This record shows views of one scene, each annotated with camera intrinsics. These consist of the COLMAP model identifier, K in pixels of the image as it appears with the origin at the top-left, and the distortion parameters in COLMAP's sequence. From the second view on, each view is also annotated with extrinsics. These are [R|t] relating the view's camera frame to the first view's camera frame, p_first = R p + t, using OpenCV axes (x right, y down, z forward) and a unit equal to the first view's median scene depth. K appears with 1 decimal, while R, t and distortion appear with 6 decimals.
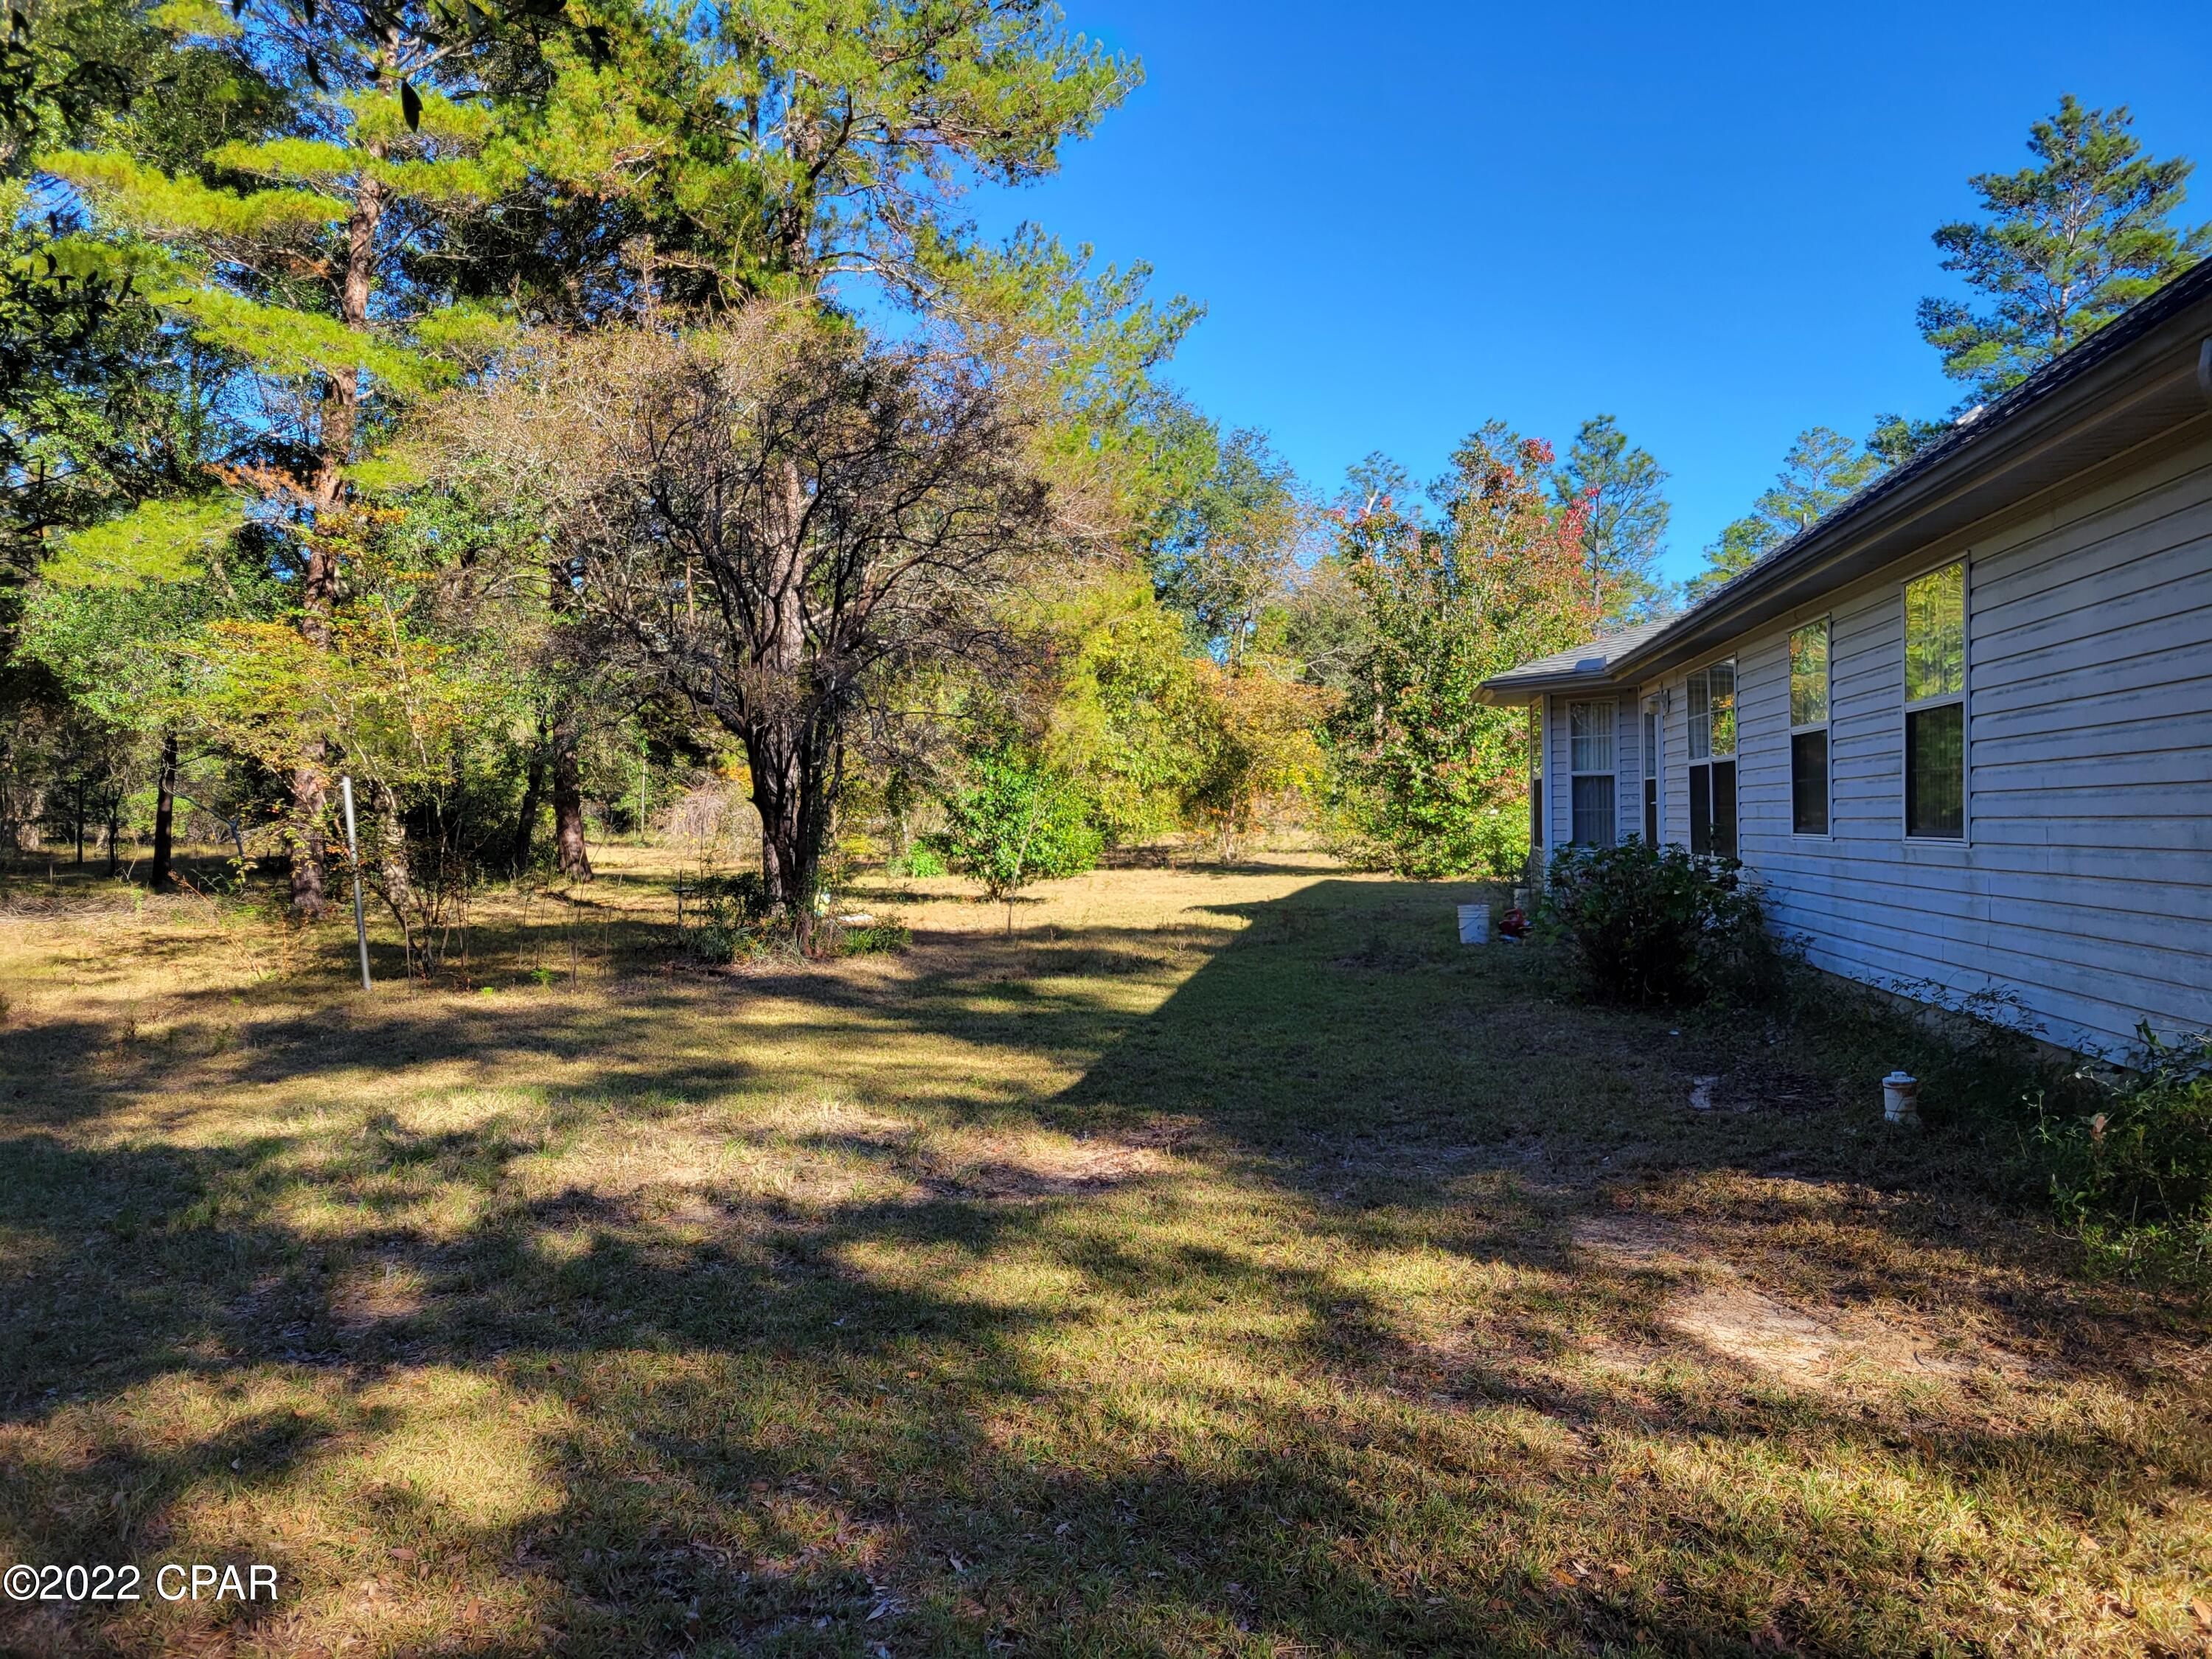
lens RADIAL K [[1652.4, 0, 1138.1], [0, 1652.4, 831.5], [0, 0, 1]] dist [0.001538, 0.003185]
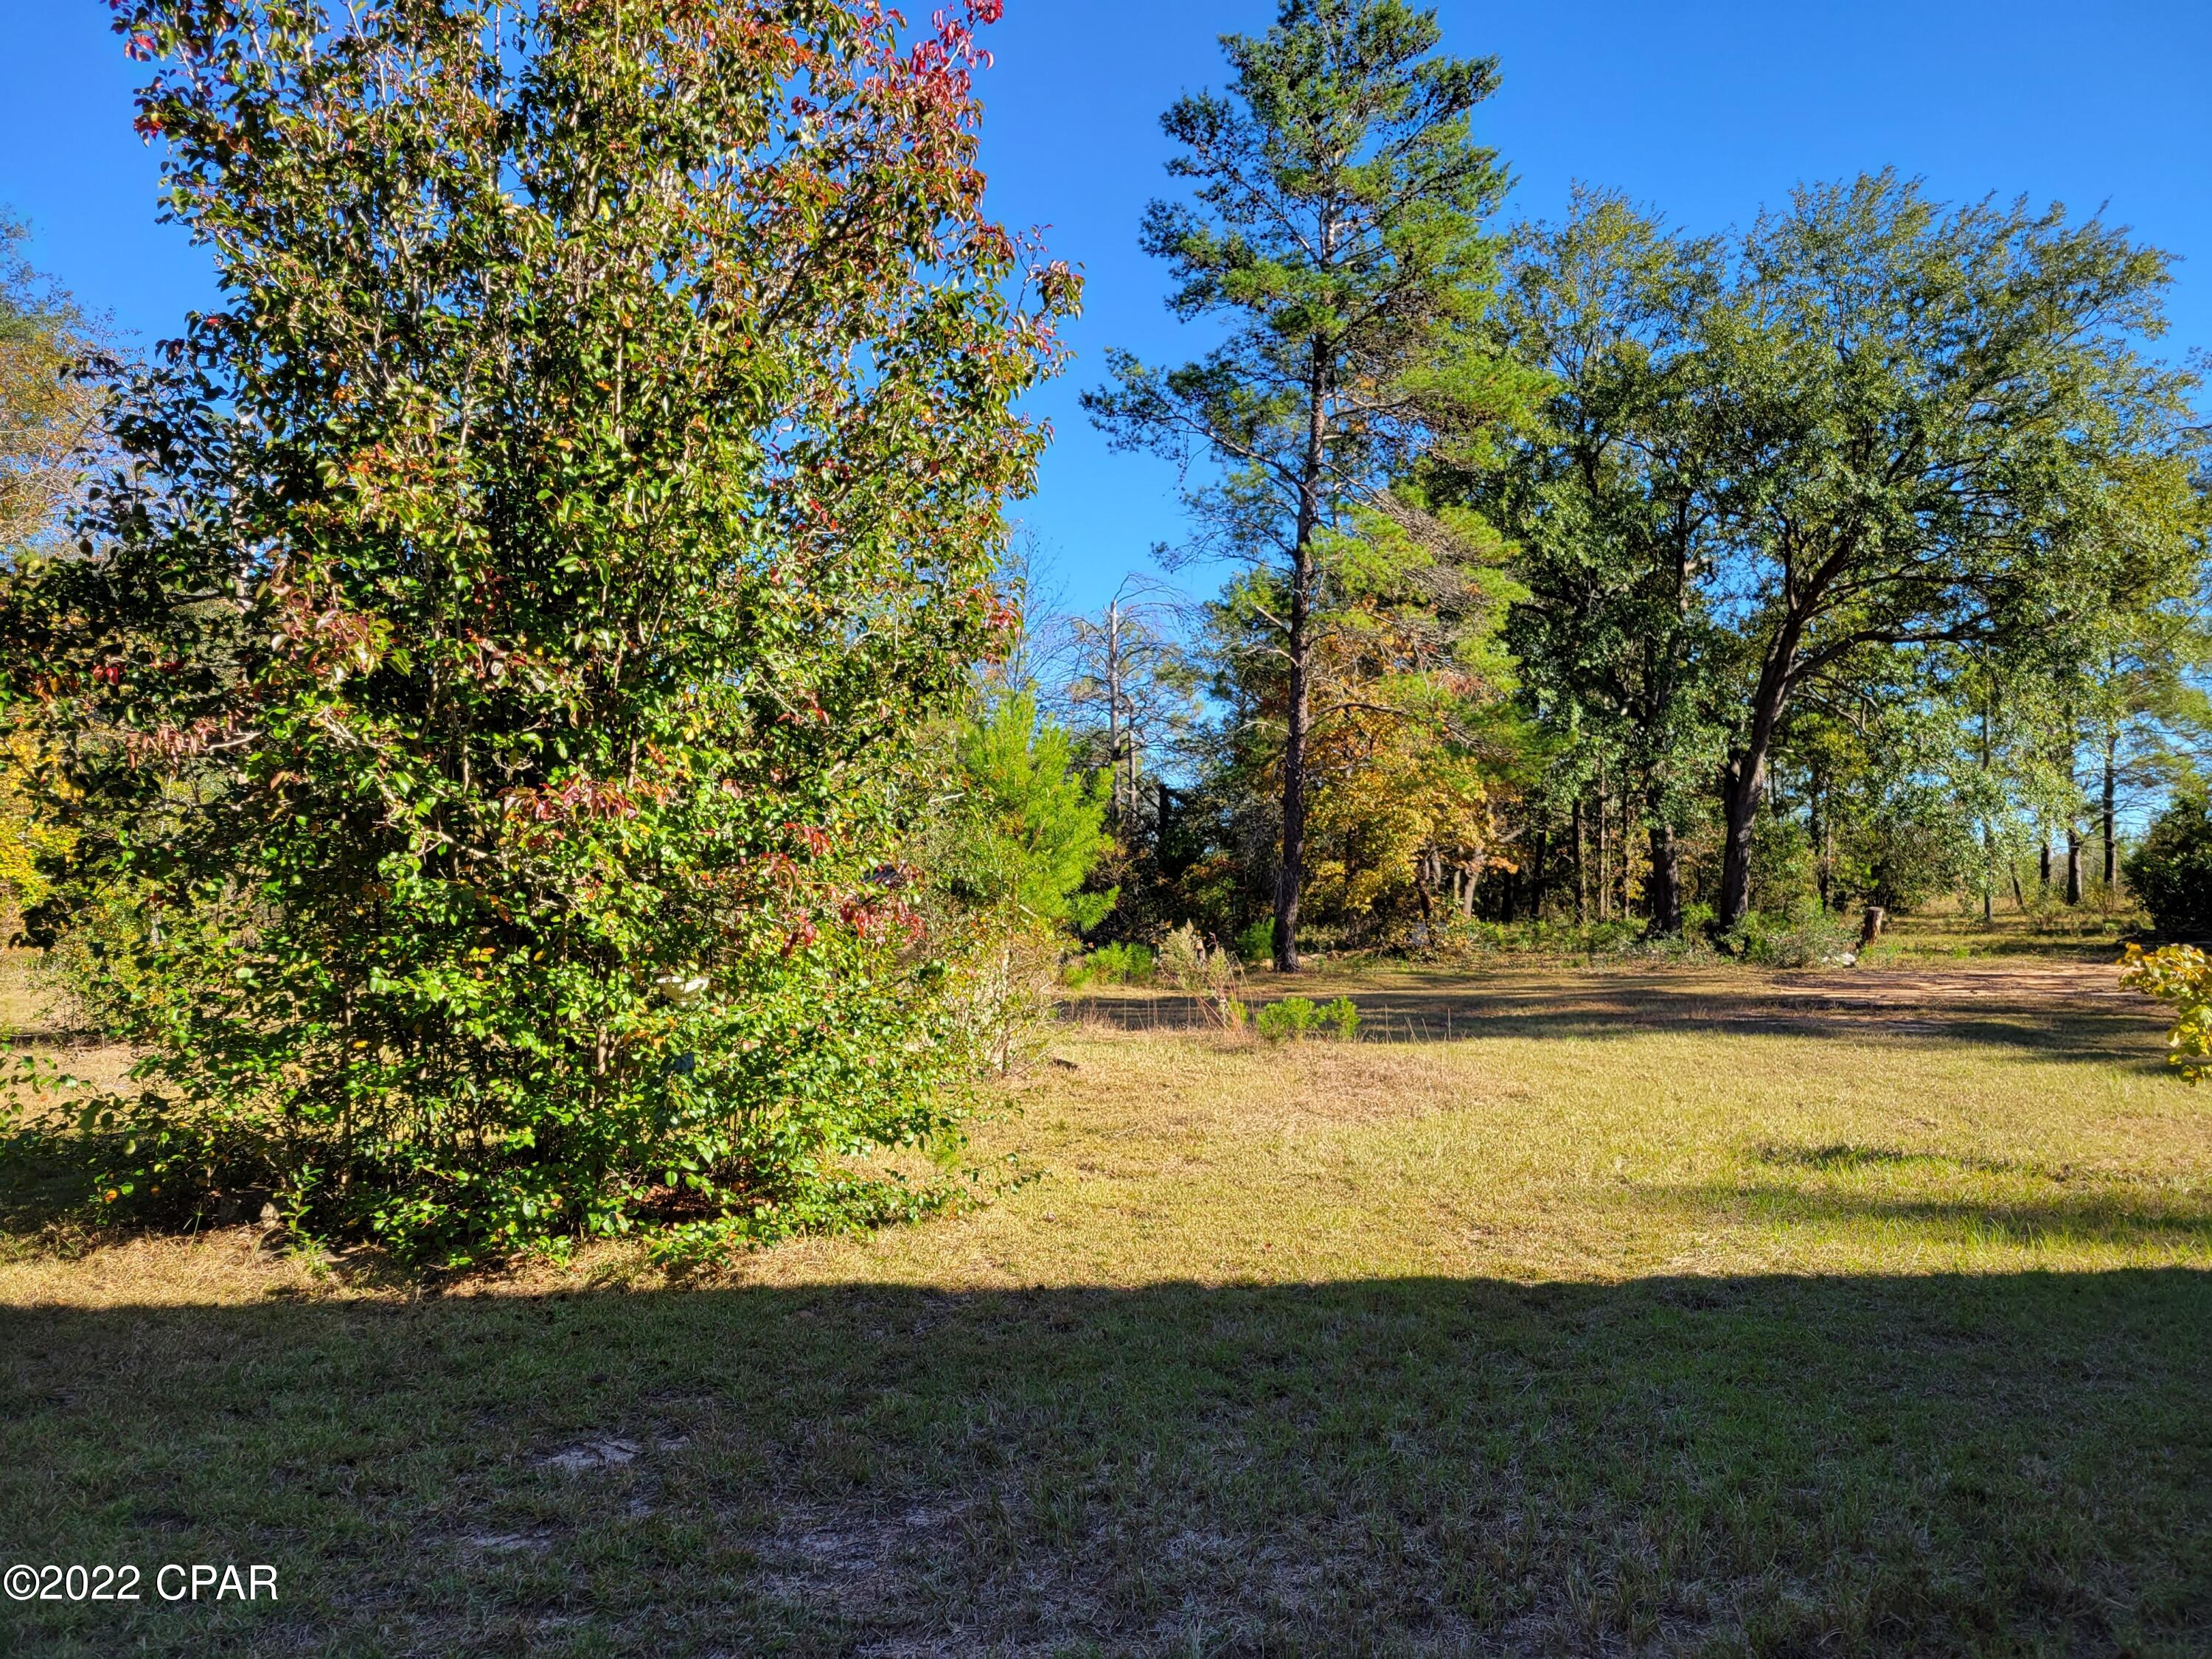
lens RADIAL K [[1652.4, 0, 1138.1], [0, 1652.4, 831.5], [0, 0, 1]] dist [0.001538, 0.003185]
pose [[0.796644, 0.043012, 0.602916, 0.109027], [0.004011, 0.997067, -0.076431, -0.016092], [-0.604435, 0.063307, 0.794135, 0.748235]]
